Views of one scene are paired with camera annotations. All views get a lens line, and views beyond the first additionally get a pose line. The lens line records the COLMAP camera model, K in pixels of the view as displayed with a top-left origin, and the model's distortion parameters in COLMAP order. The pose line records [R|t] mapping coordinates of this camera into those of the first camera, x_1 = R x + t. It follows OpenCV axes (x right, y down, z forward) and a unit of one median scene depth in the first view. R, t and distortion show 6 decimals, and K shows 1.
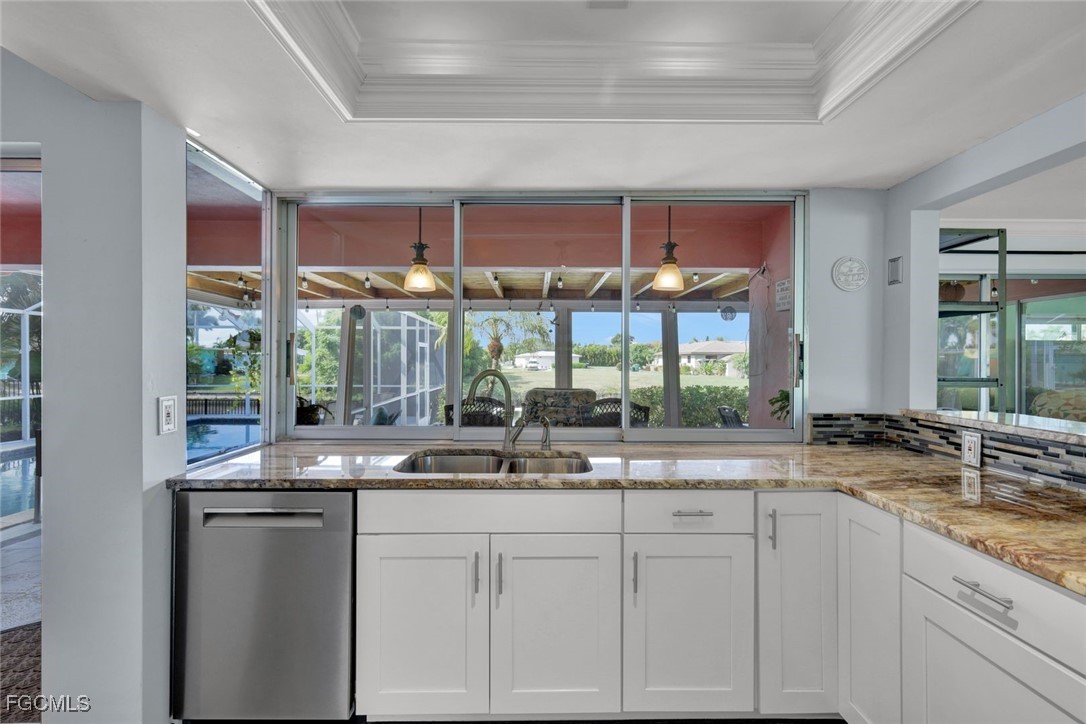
lens RADIAL K [[474.1, 0, 543.0], [0, 474.1, 362.0], [0, 0, 1]] dist [0.000822, 0.000606]
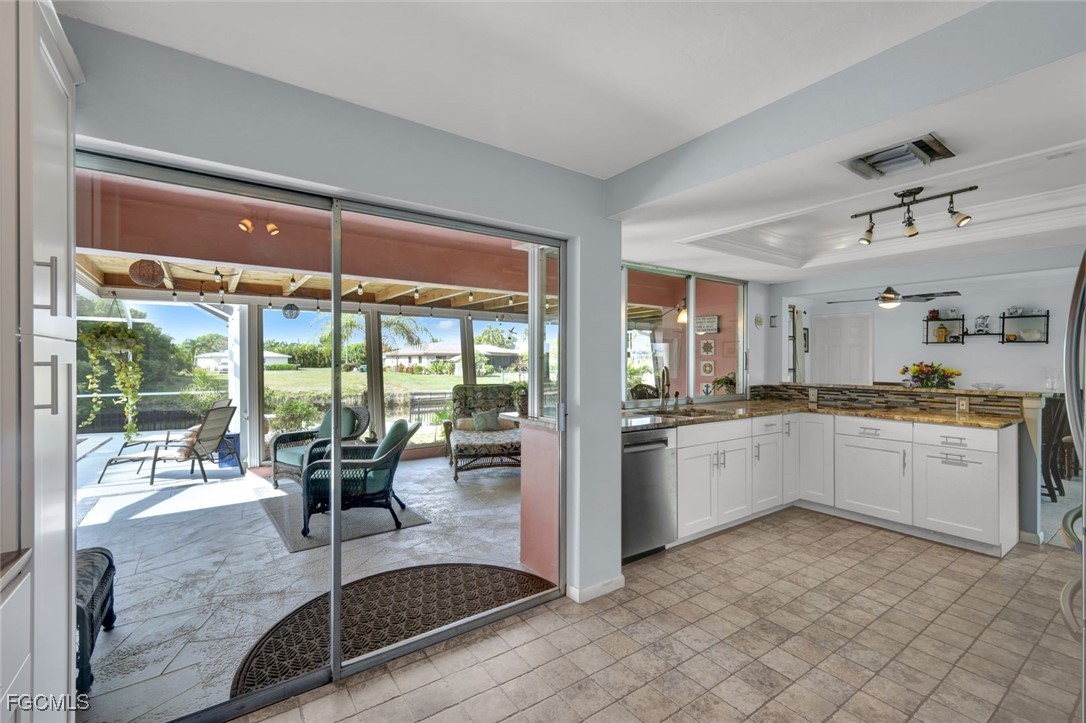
lens RADIAL K [[474.1, 0, 543.0], [0, 474.1, 361.5], [0, 0, 1]] dist [0.000822, 0.000606]
pose [[0.823840, -0.002584, 0.566816, -1.429655], [0.003826, 0.999992, -0.001001, -0.002465], [-0.566809, 0.002994, 0.823844, -0.235379]]
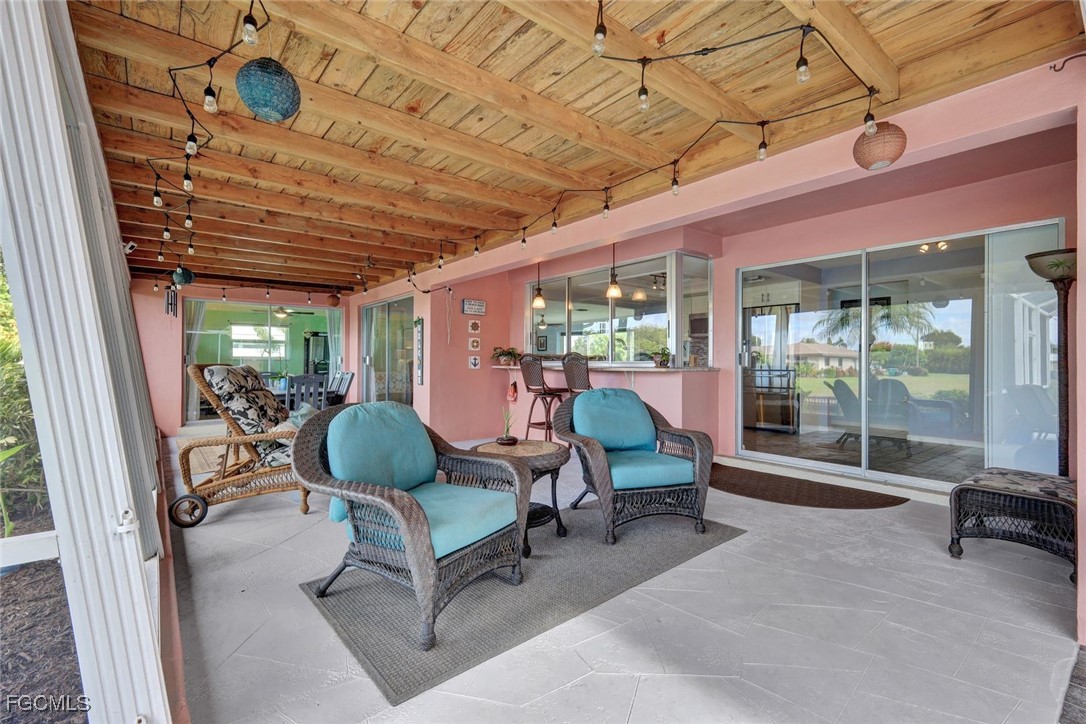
lens RADIAL K [[485.0, 0, 548.3], [0, 485.0, 357.5], [0, 0, 1]] dist [0.006231, 0.000796]
pose [[-0.620968, 0.004384, 0.783824, -1.991273], [0.001471, 0.999989, -0.004427, 0.135577], [-0.783835, -0.001596, -0.620968, 2.902385]]
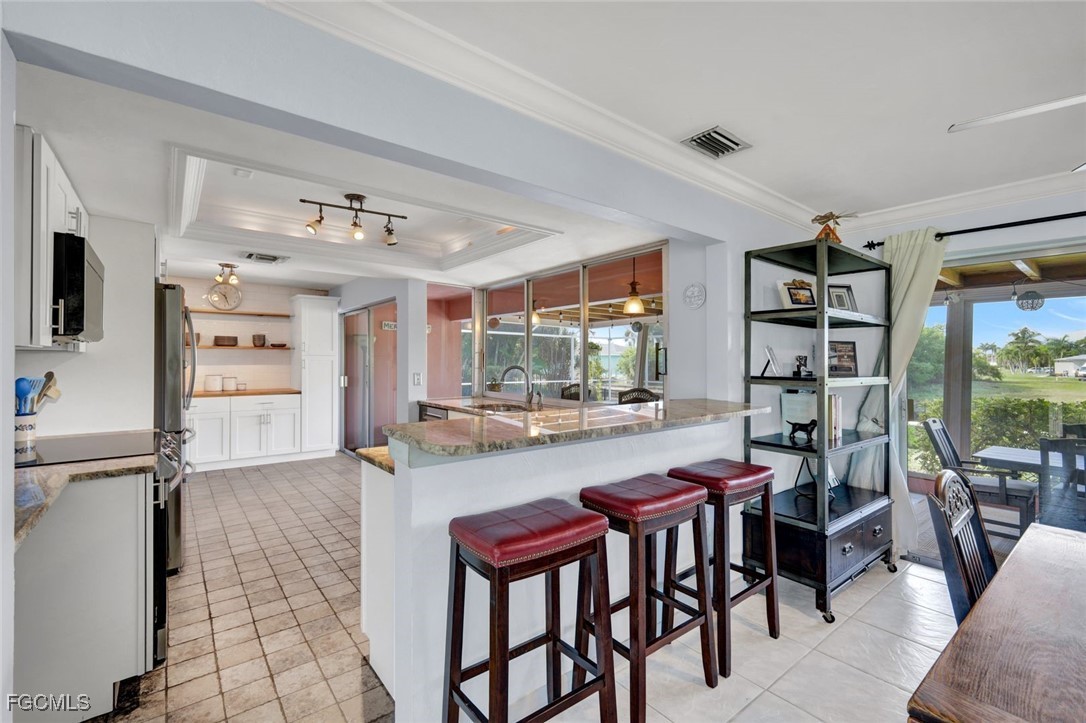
lens RADIAL K [[474.1, 0, 543.0], [0, 474.1, 361.5], [0, 0, 1]] dist [0.000822, 0.000606]
pose [[0.609770, 0.001109, -0.792578, 1.435015], [-0.008097, 0.999956, -0.004830, 0.006343], [0.792537, 0.009362, 0.609752, -0.138730]]
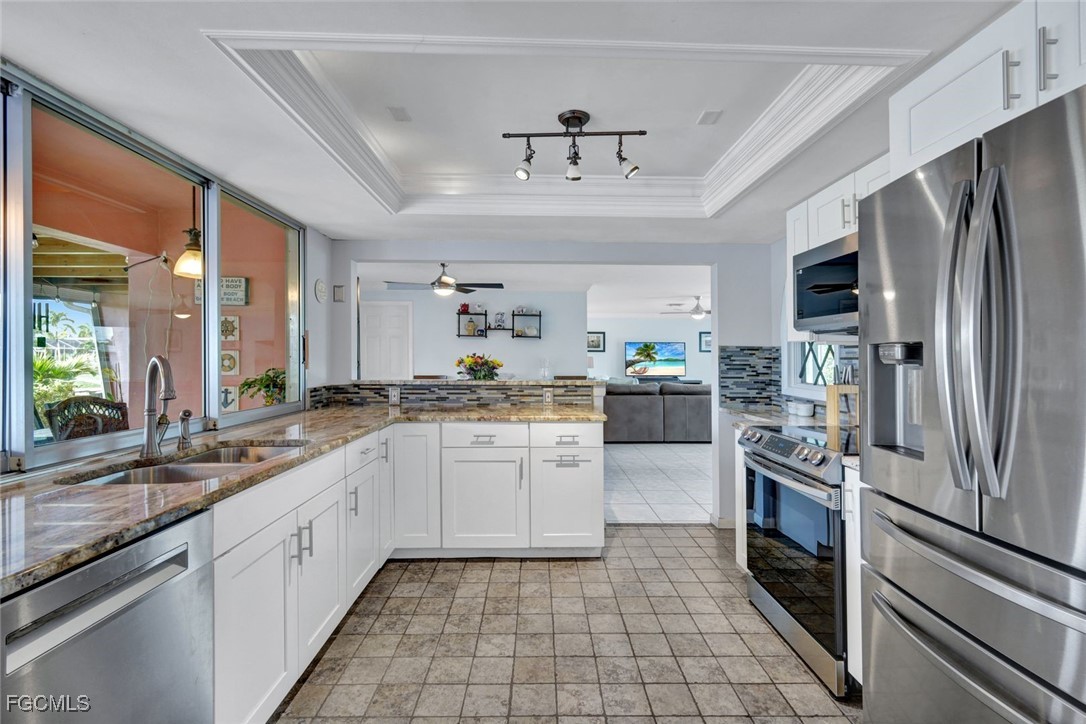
lens RADIAL K [[485.0, 0, 548.3], [0, 485.0, 357.5], [0, 0, 1]] dist [0.006231, 0.000796]
pose [[-0.011946, -0.003433, 0.999923, -0.866782], [0.005097, 0.999981, 0.003494, 0.018422], [-0.999916, 0.005138, -0.011928, 0.323598]]
